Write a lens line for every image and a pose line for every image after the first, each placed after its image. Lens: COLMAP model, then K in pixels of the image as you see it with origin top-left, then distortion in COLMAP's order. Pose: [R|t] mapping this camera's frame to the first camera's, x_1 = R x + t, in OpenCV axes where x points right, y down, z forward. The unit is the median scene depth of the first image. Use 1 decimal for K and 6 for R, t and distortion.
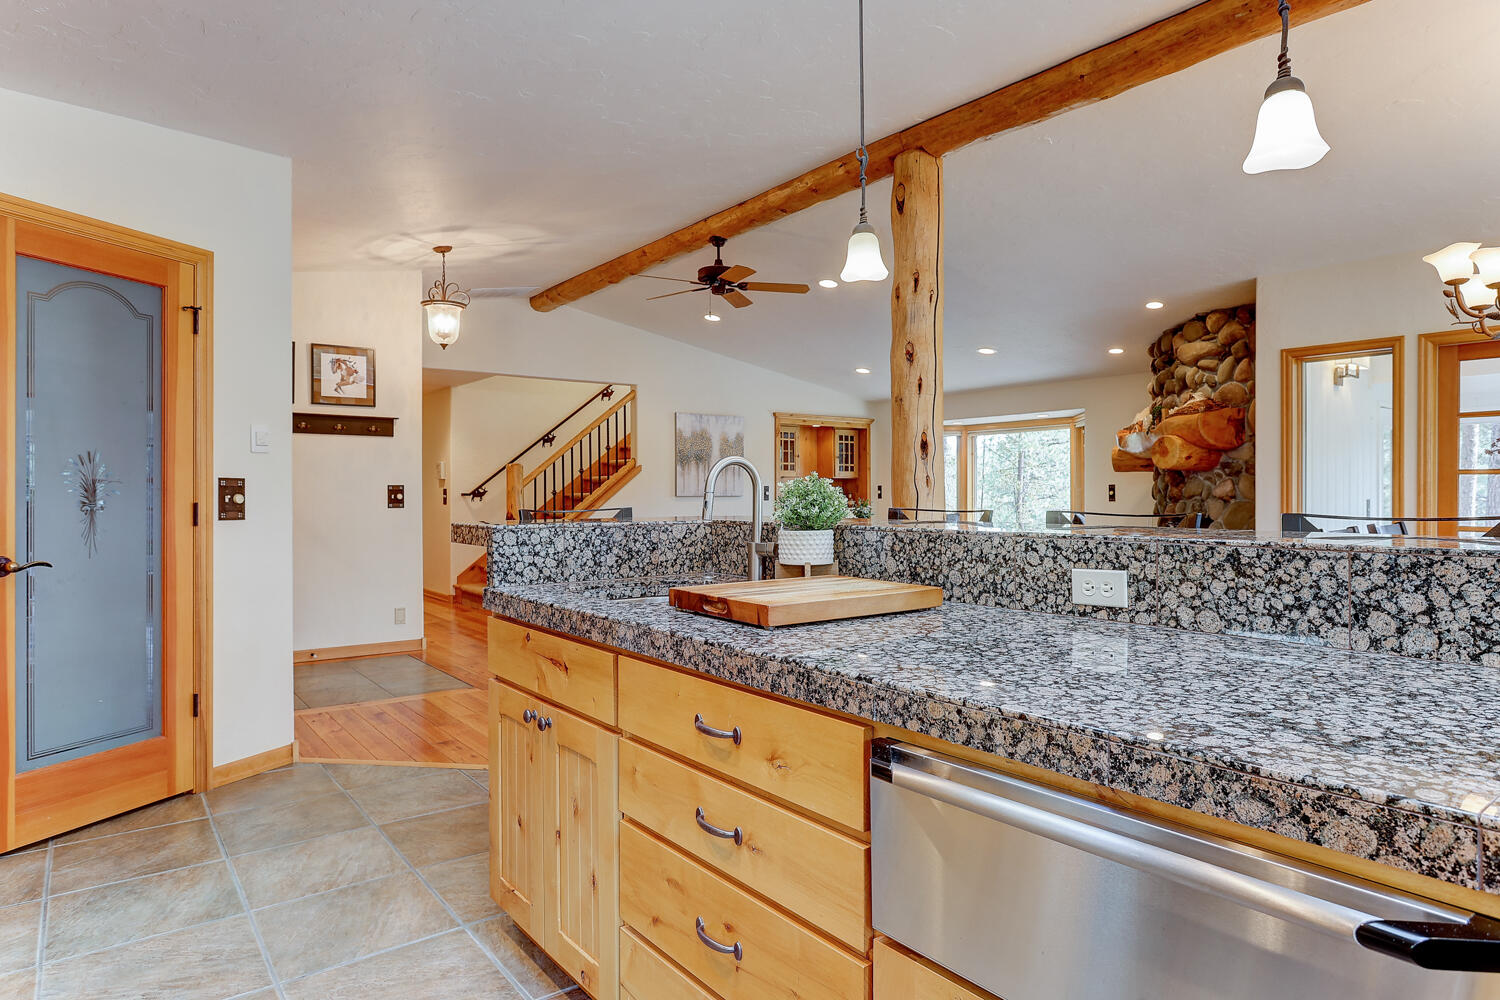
lens RADIAL K [[856.5, 0, 750.0], [0, 856.5, 500.0], [0, 0, 1]] dist [-0.003868, -0.000534]
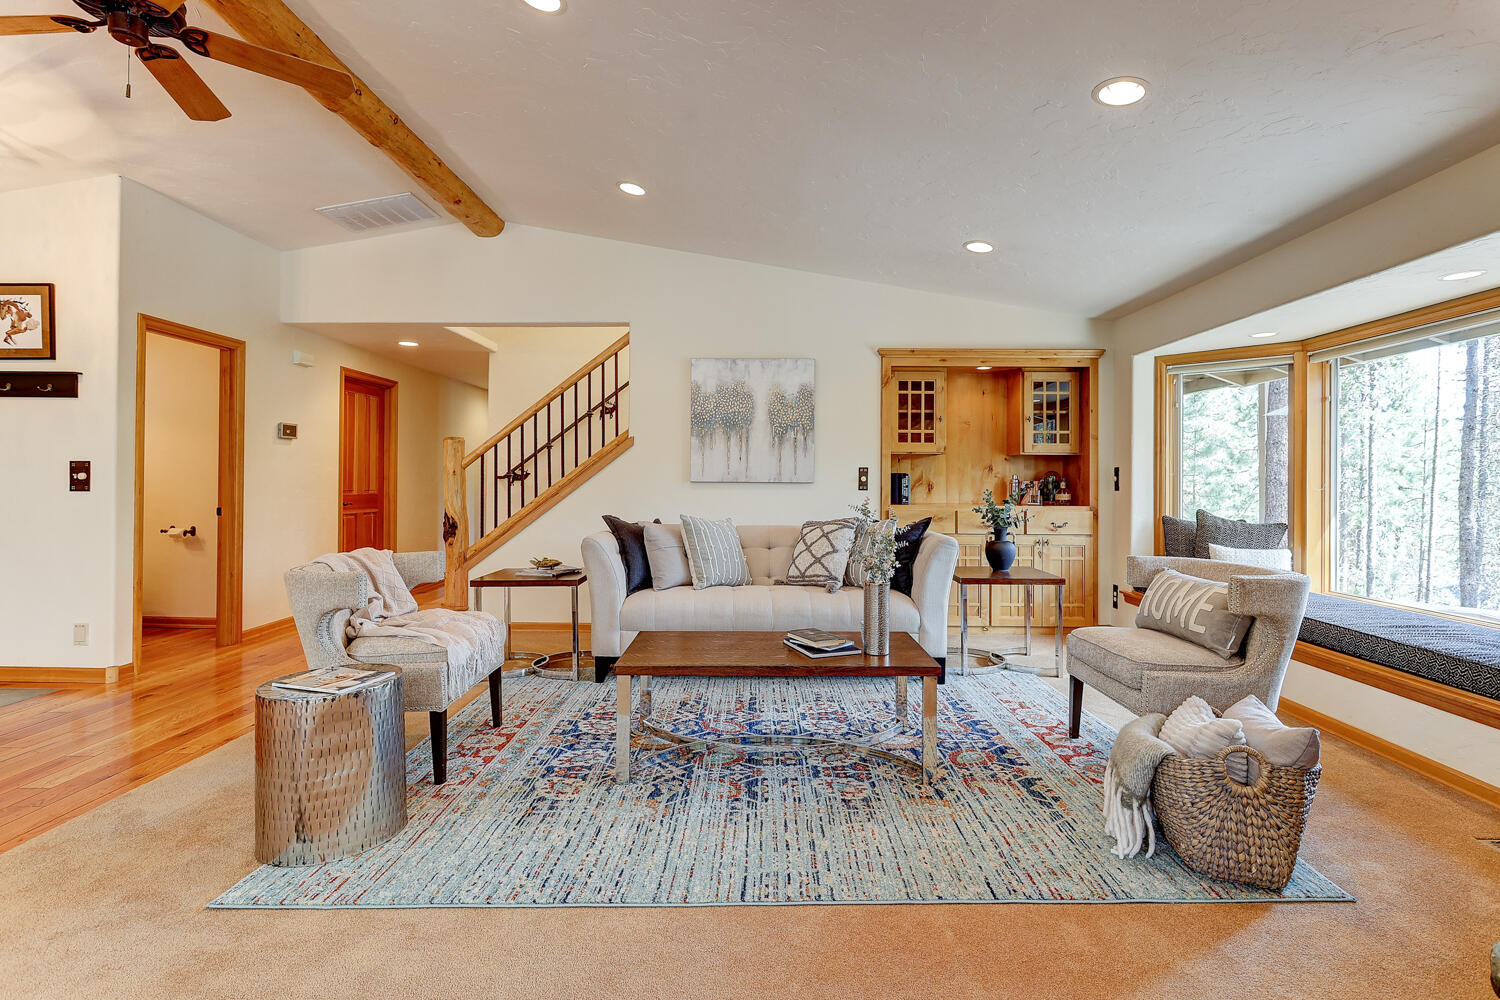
lens RADIAL K [[714.7, 0, 751.7], [0, 714.7, 476.2], [0, 0, 1]] dist [-0.001596, 0.000600]
pose [[0.784431, 0.003591, -0.620205, 0.484264], [-0.013935, 0.999833, -0.011835, -0.004753], [0.620059, 0.017926, 0.784350, 0.943223]]
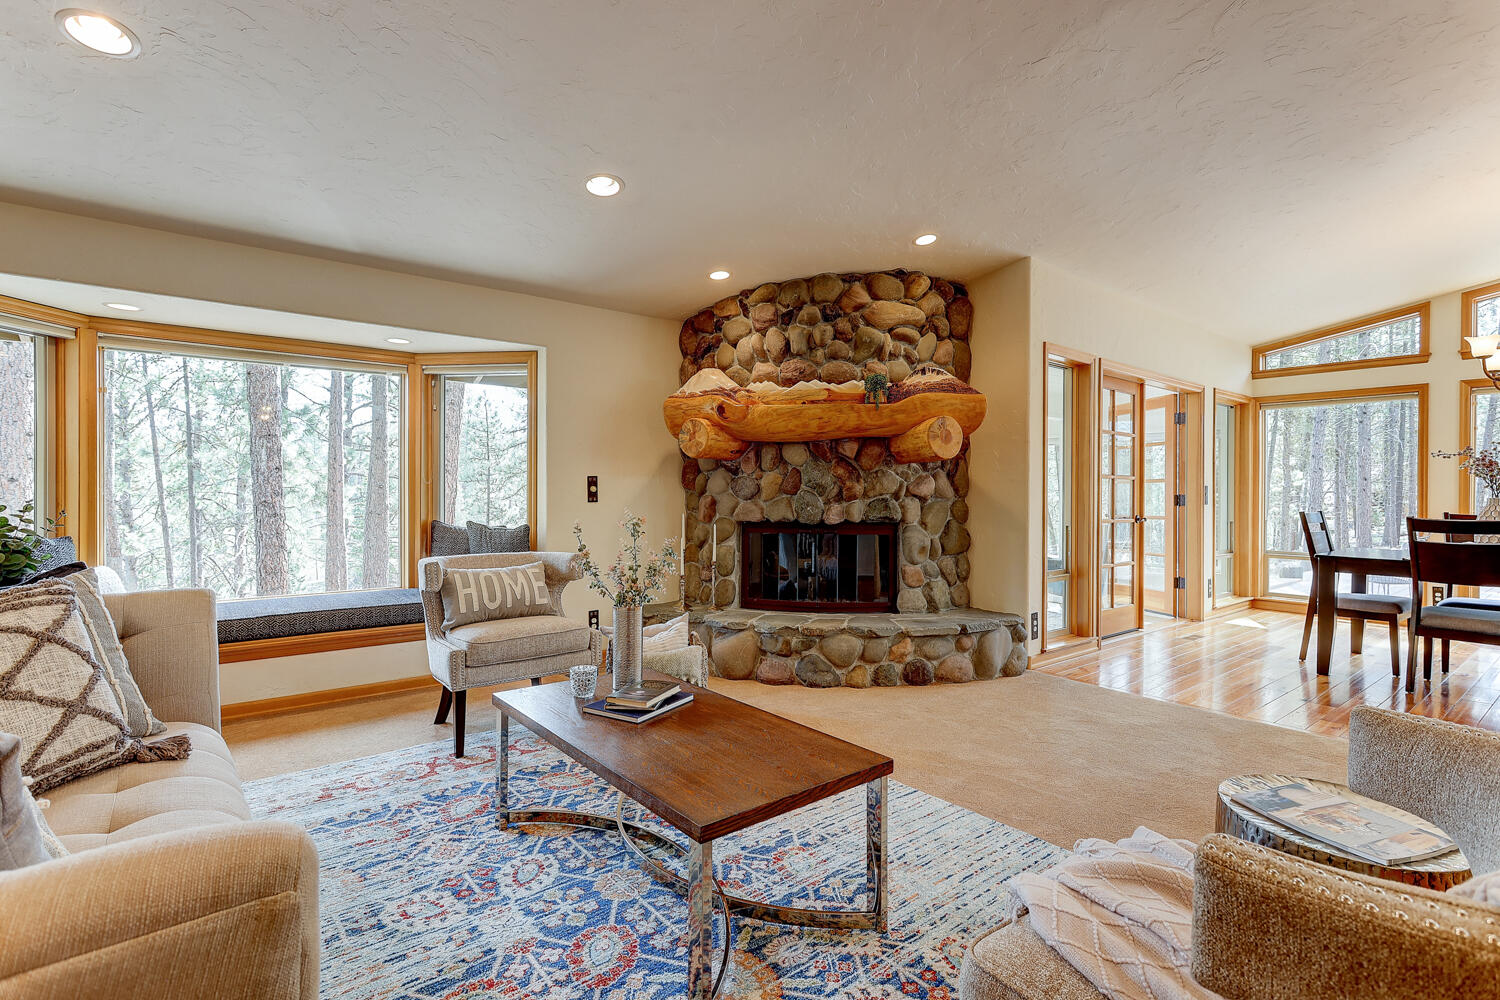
lens RADIAL K [[708.3, 0, 758.1], [0, 708.3, 496.0], [0, 0, 1]] dist [-0.001169, -0.000255]
pose [[-0.021946, -0.001481, 0.999758, -0.161506], [0.003049, 0.999994, 0.001548, -0.005444], [-0.999755, 0.003083, -0.021942, 1.305551]]
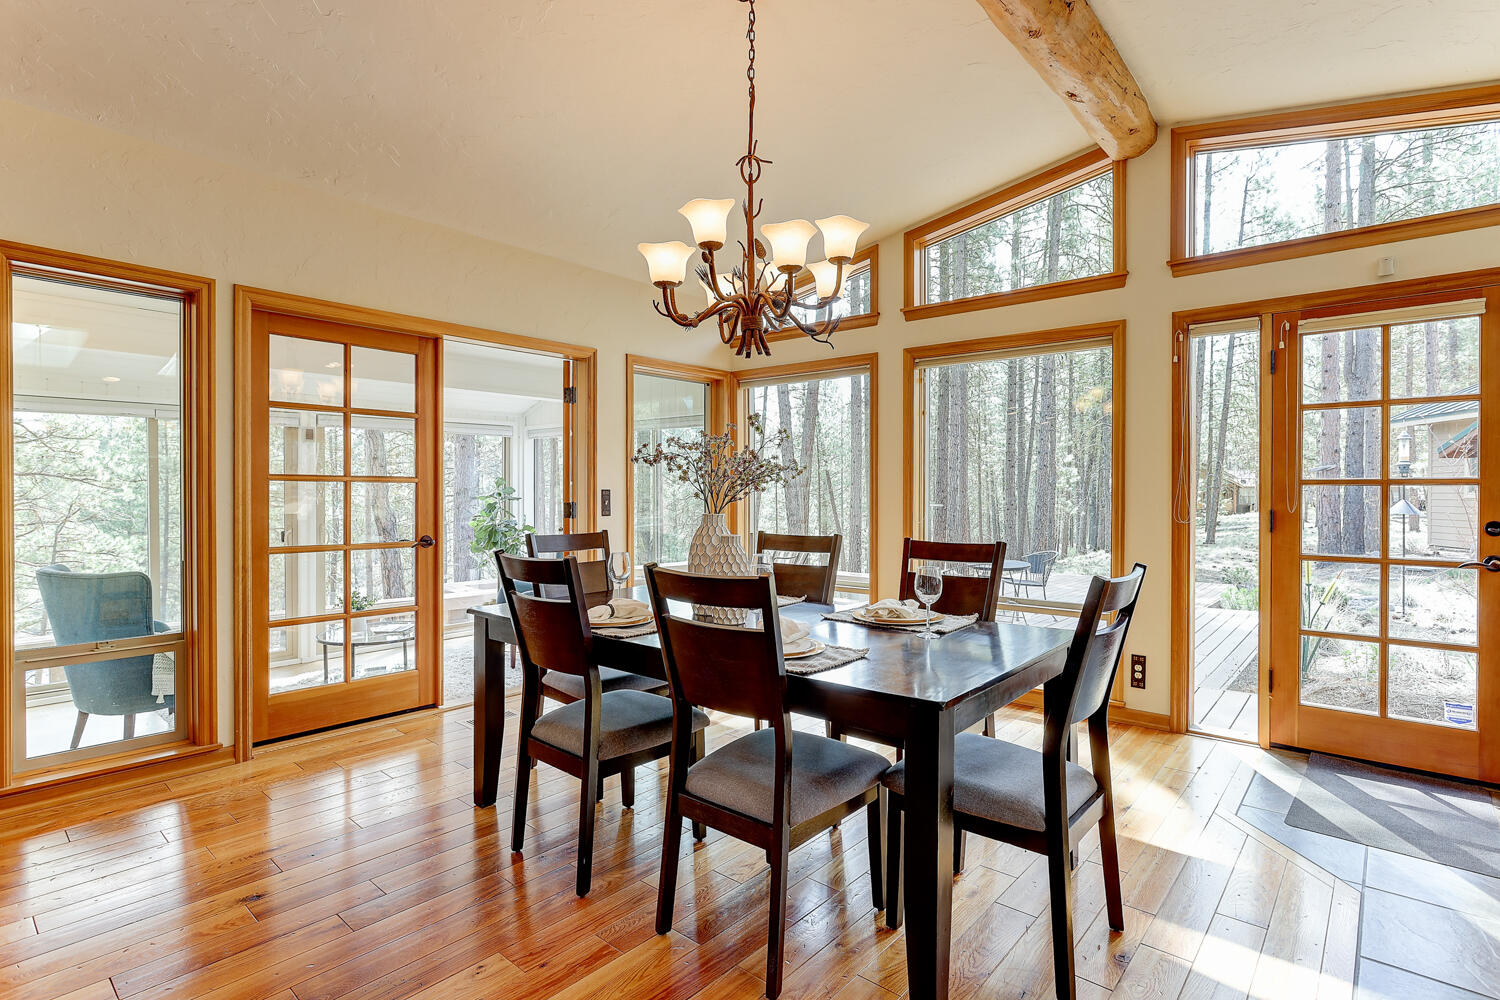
lens RADIAL K [[734.2, 0, 756.6], [0, 734.2, 493.9], [0, 0, 1]] dist [-0.002438, -0.000319]
pose [[-0.203963, -0.006432, 0.978957, 0.080797], [0.007837, 0.999936, 0.008203, -0.016545], [-0.978947, 0.009346, -0.203900, 0.594230]]
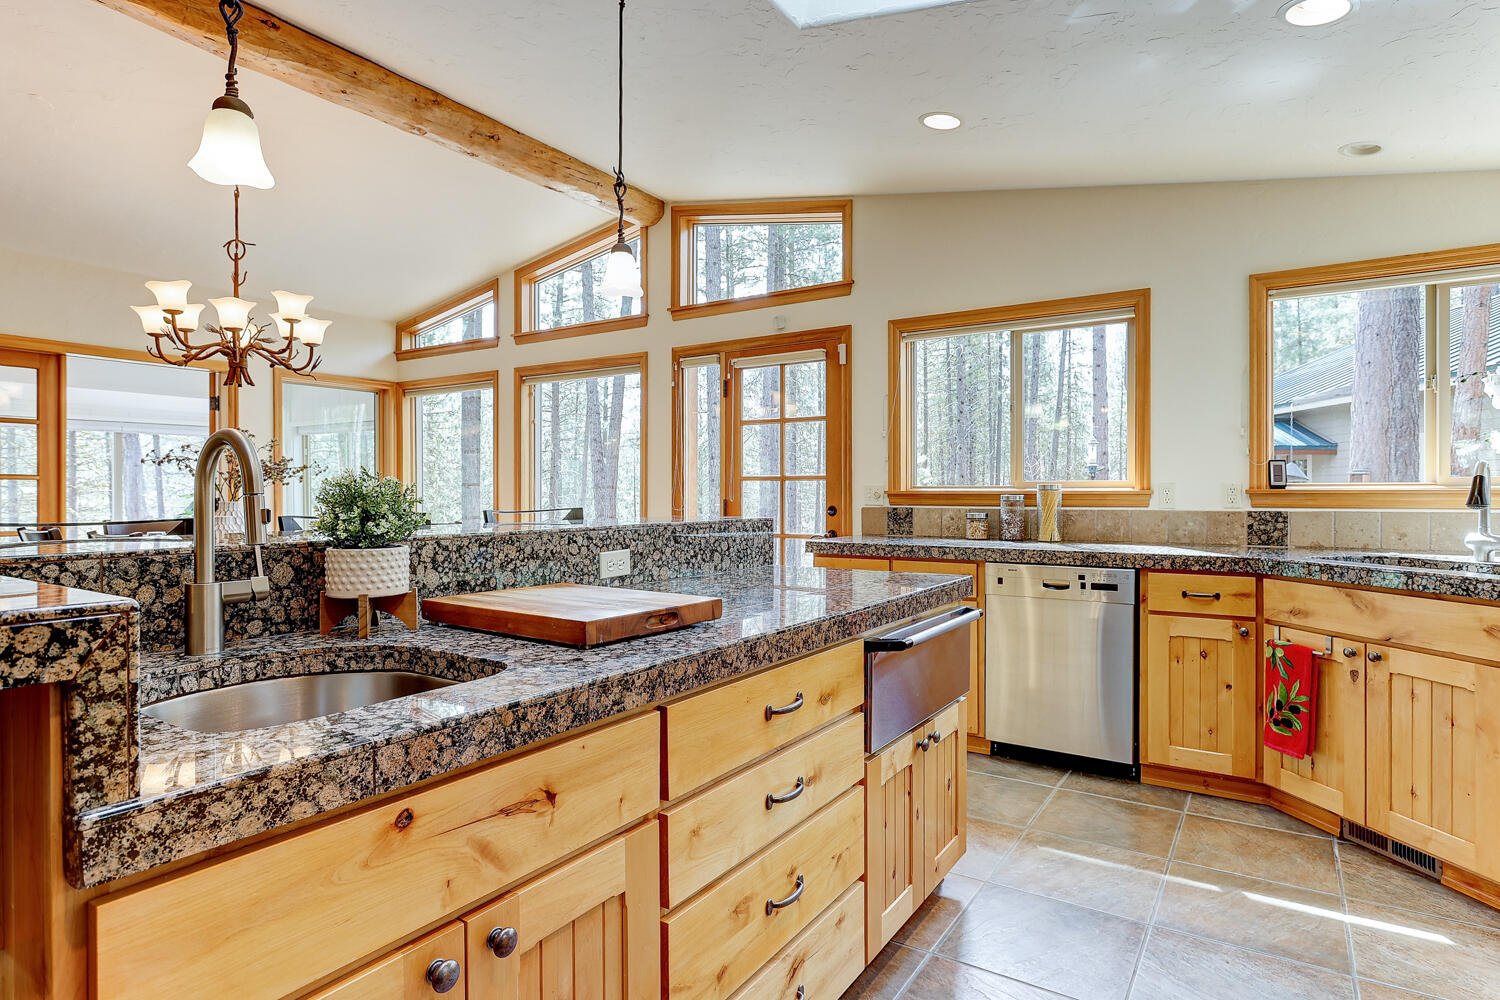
lens RADIAL K [[814.9, 0, 758.7], [0, 814.9, 497.6], [0, 0, 1]] dist [-0.019271, 0.012735]
pose [[-0.333367, -0.000710, 0.942797, -0.248117], [0.011325, 0.999925, 0.004758, -0.002003], [-0.942729, 0.012263, -0.333334, 0.335113]]
